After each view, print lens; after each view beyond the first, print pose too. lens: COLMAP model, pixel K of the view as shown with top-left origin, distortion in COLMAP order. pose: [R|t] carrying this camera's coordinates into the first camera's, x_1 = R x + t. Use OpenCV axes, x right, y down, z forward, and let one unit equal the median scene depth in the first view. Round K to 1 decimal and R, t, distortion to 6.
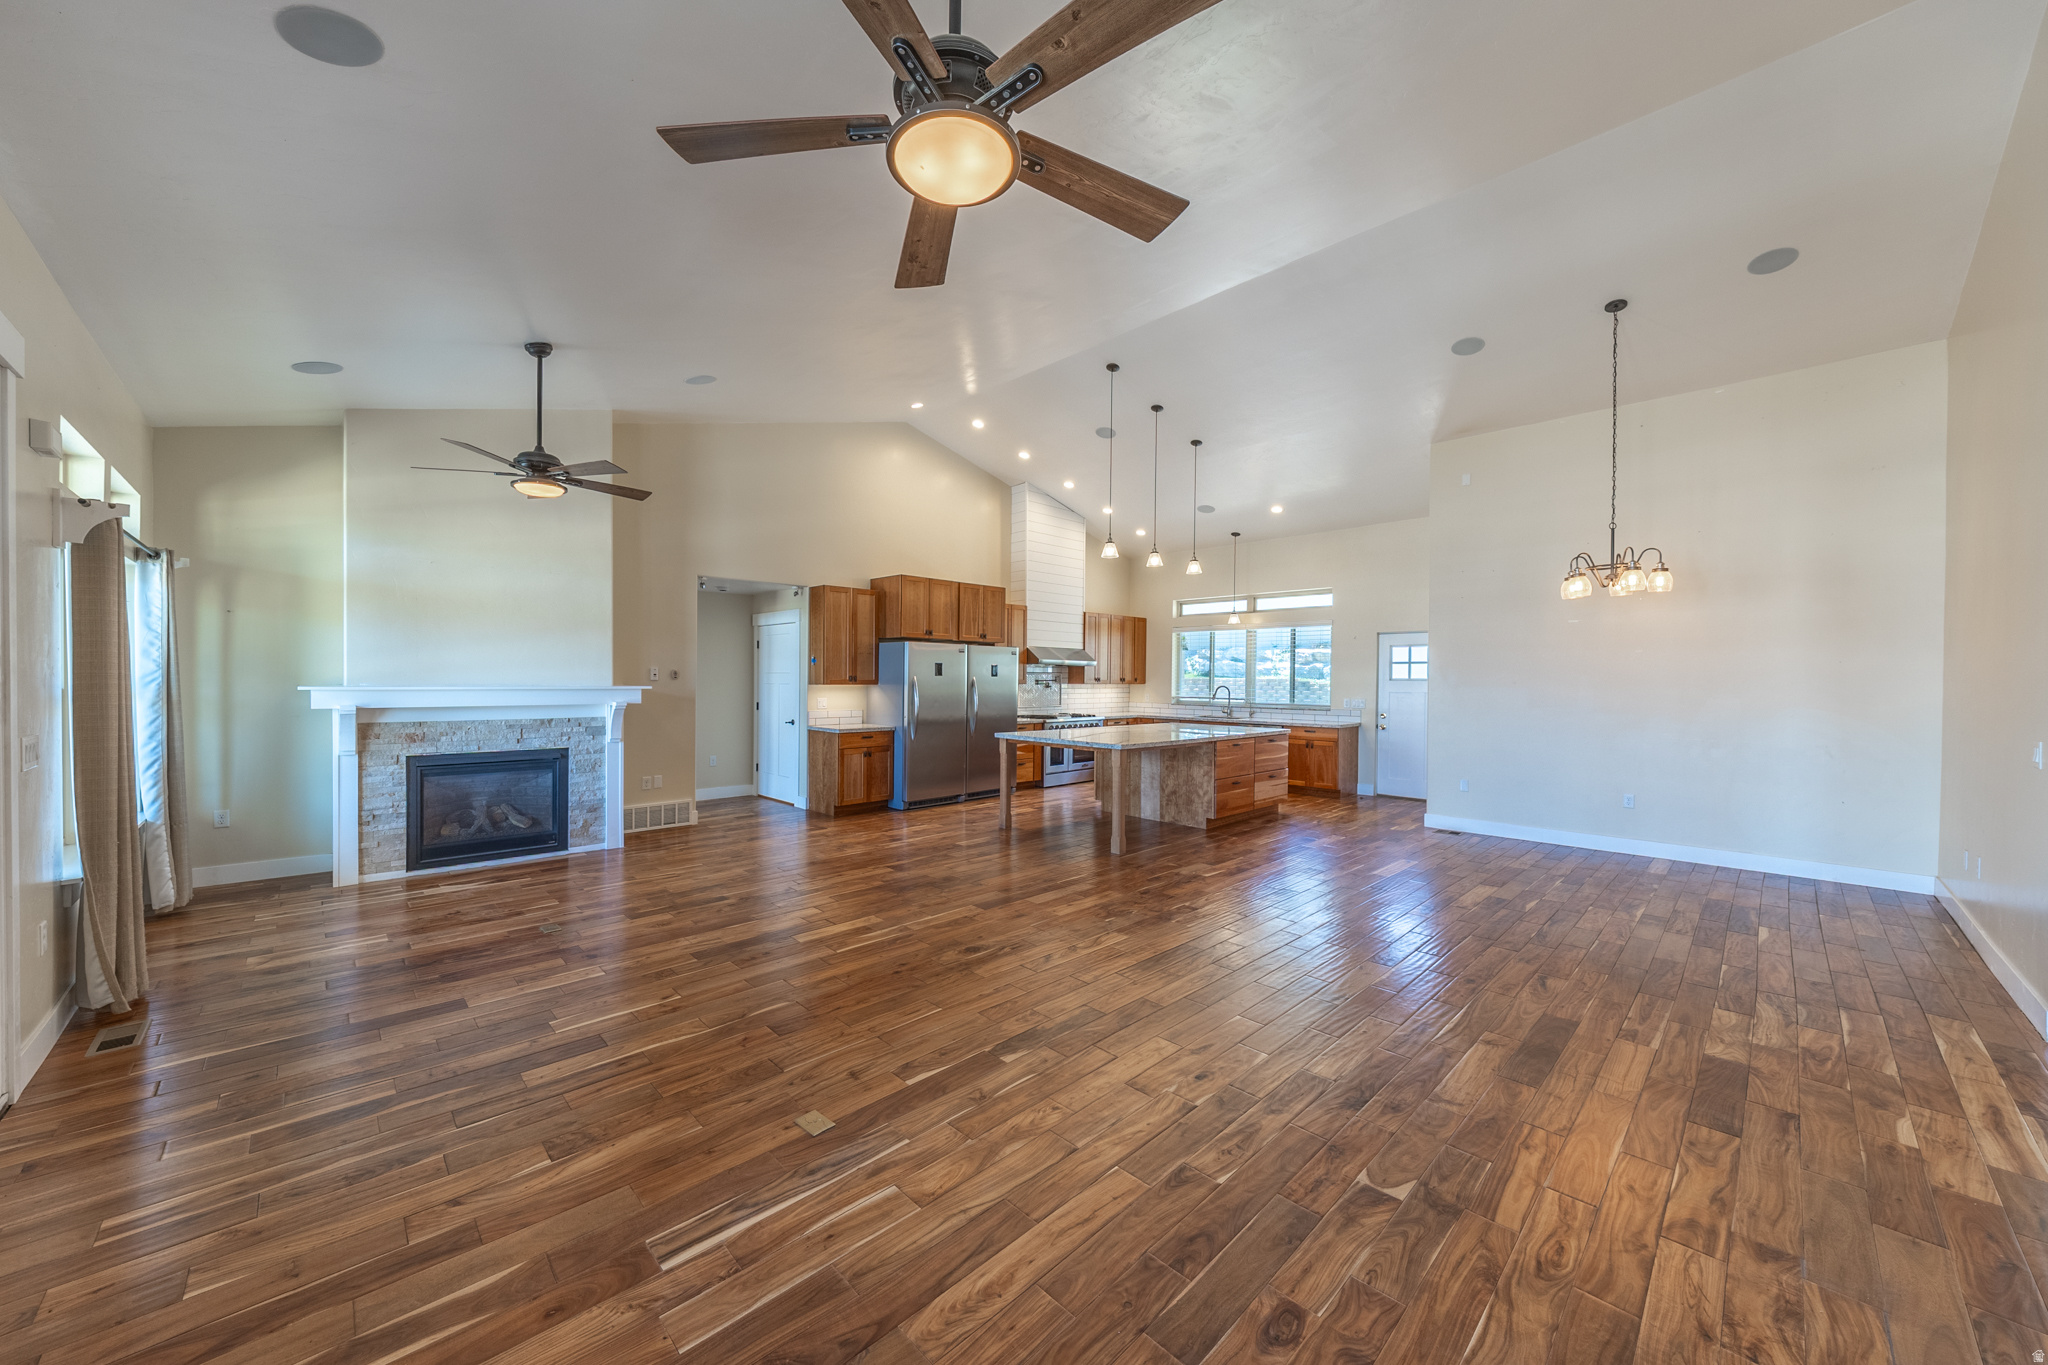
lens RADIAL K [[735.6, 0, 980.2], [0, 735.6, 685.5], [0, 0, 1]] dist [0.004644, -0.000470]
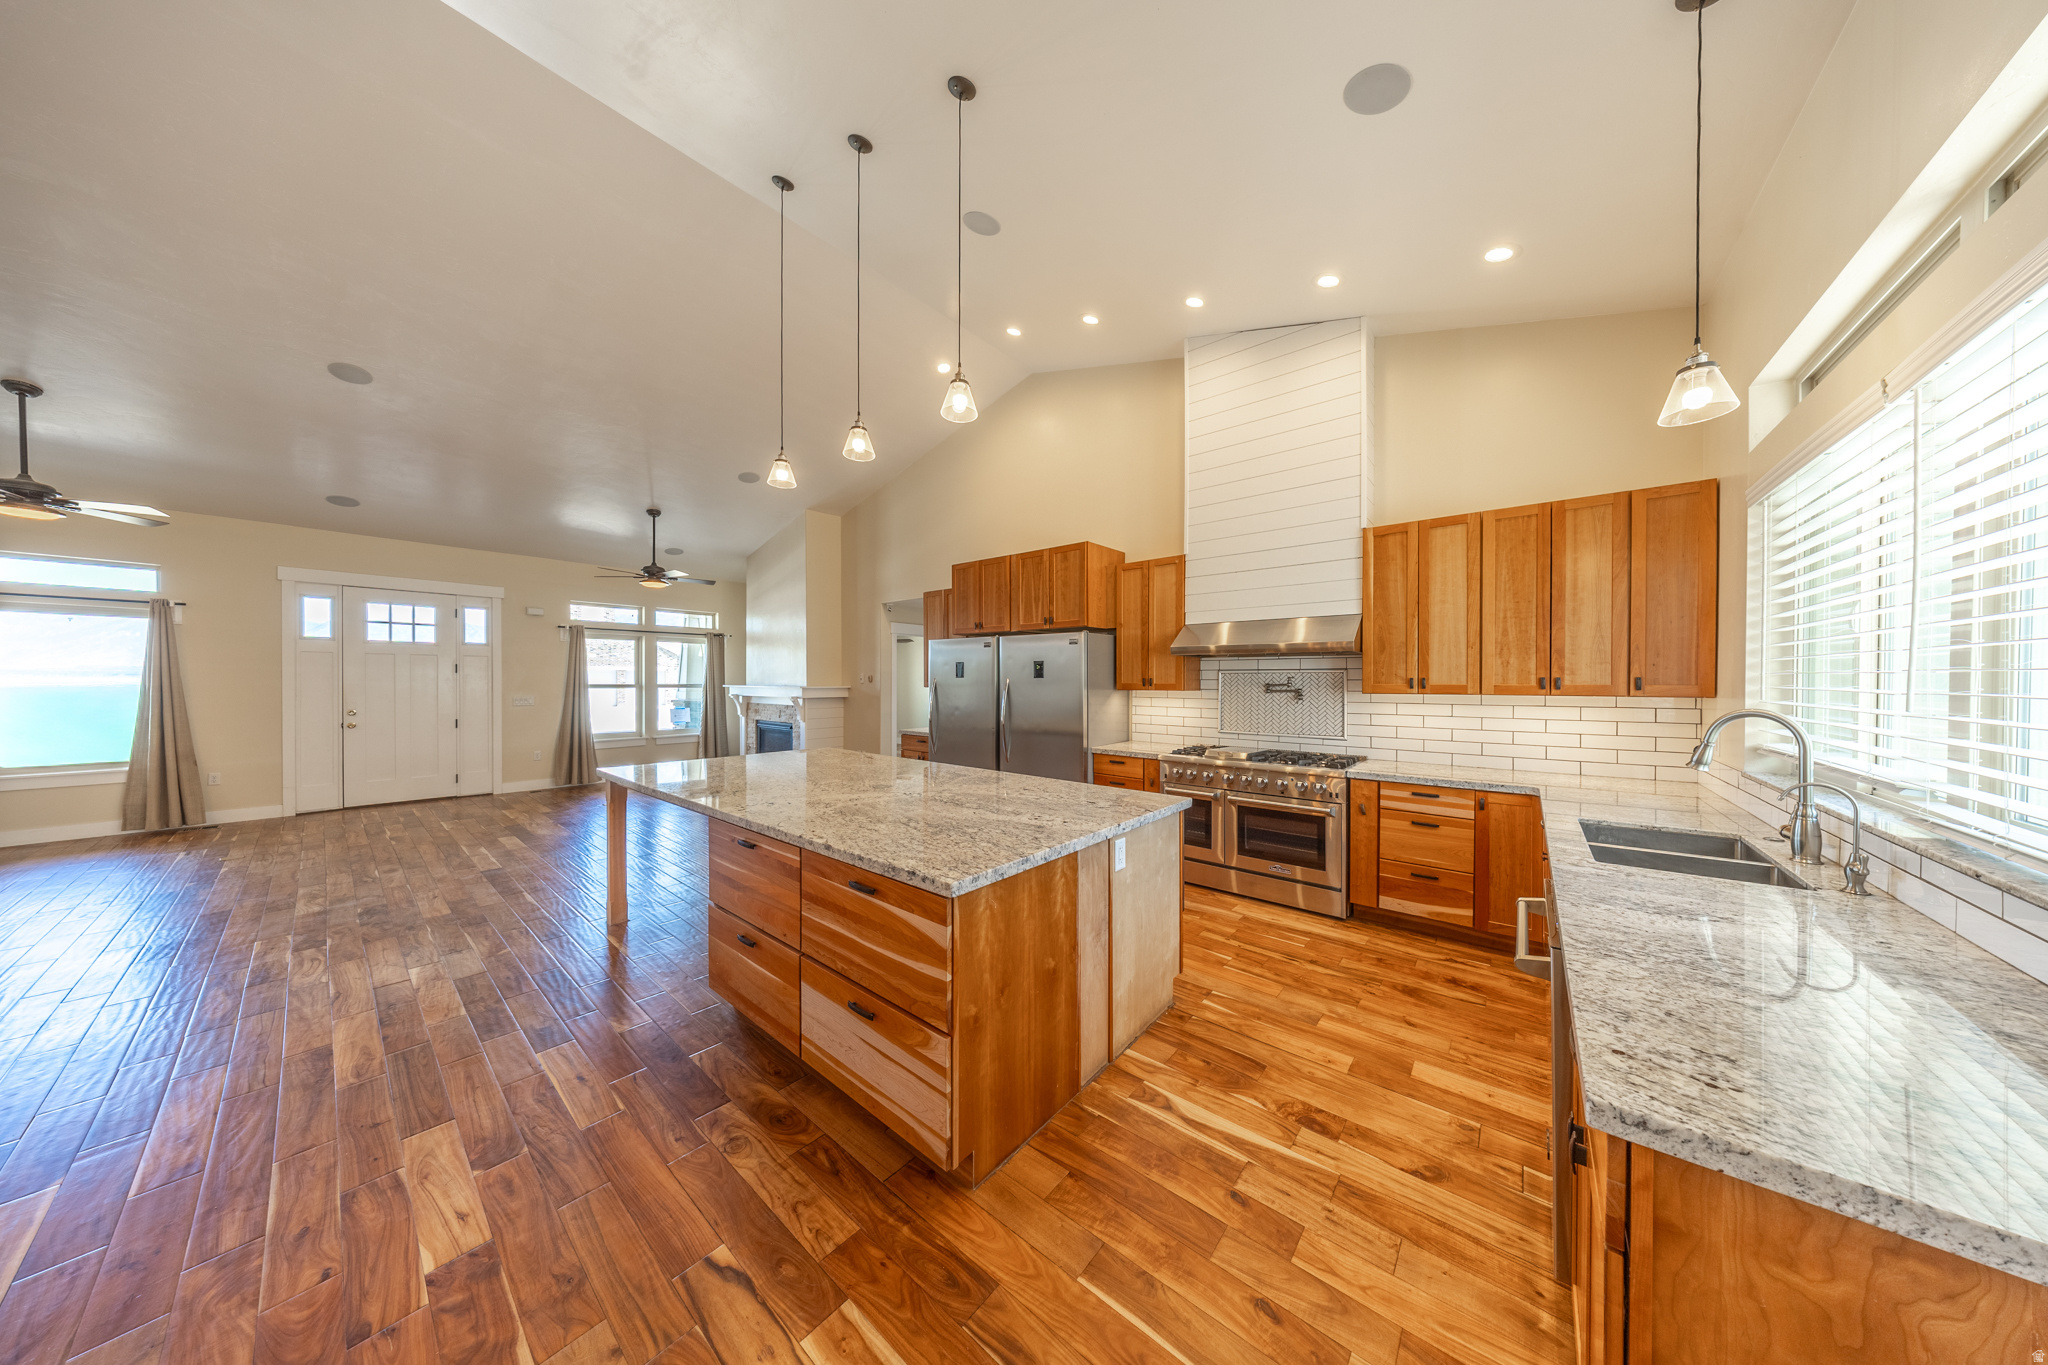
lens RADIAL K [[594.4, 0, 1021.8], [0, 594.4, 685.5], [0, 0, 1]] dist [-0.001702, -0.000016]
pose [[0.132000, 0.001945, -0.991248, 0.633343], [-0.013344, 0.999911, 0.000185, -0.005325], [0.991160, 0.013203, 0.132014, 1.019806]]
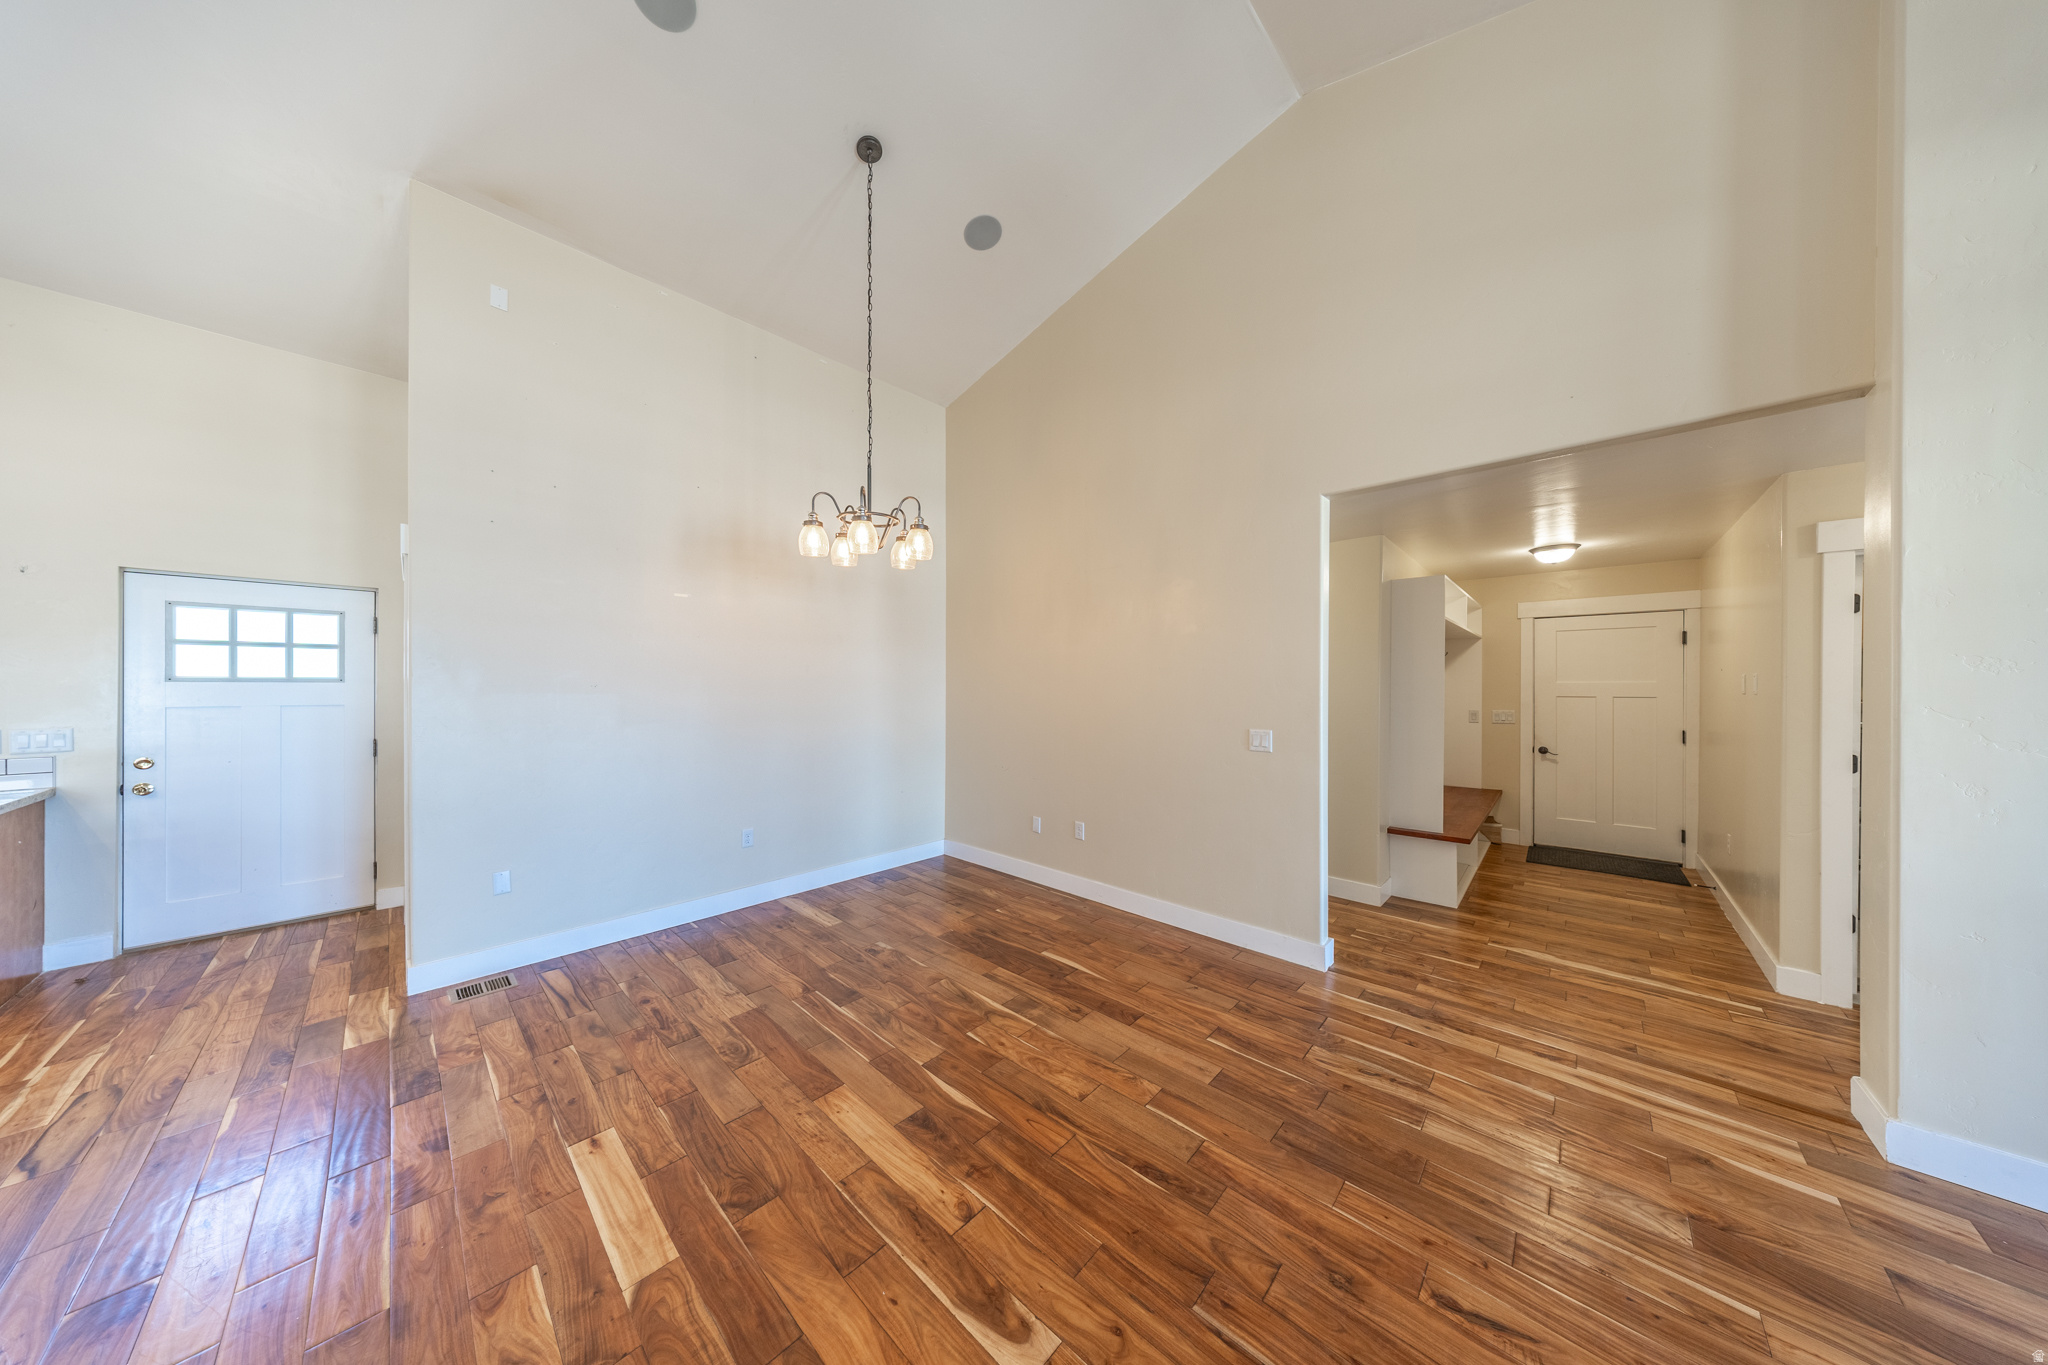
lens RADIAL K [[606.7, 0, 1026.7], [0, 606.7, 678.9], [0, 0, 1]] dist [-0.001442, 0.000191]
pose [[-0.078106, 0.002303, 0.996942, 0.179660], [0.007826, 0.999968, -0.001697, -0.003837], [-0.996914, 0.007670, -0.078121, 0.597561]]
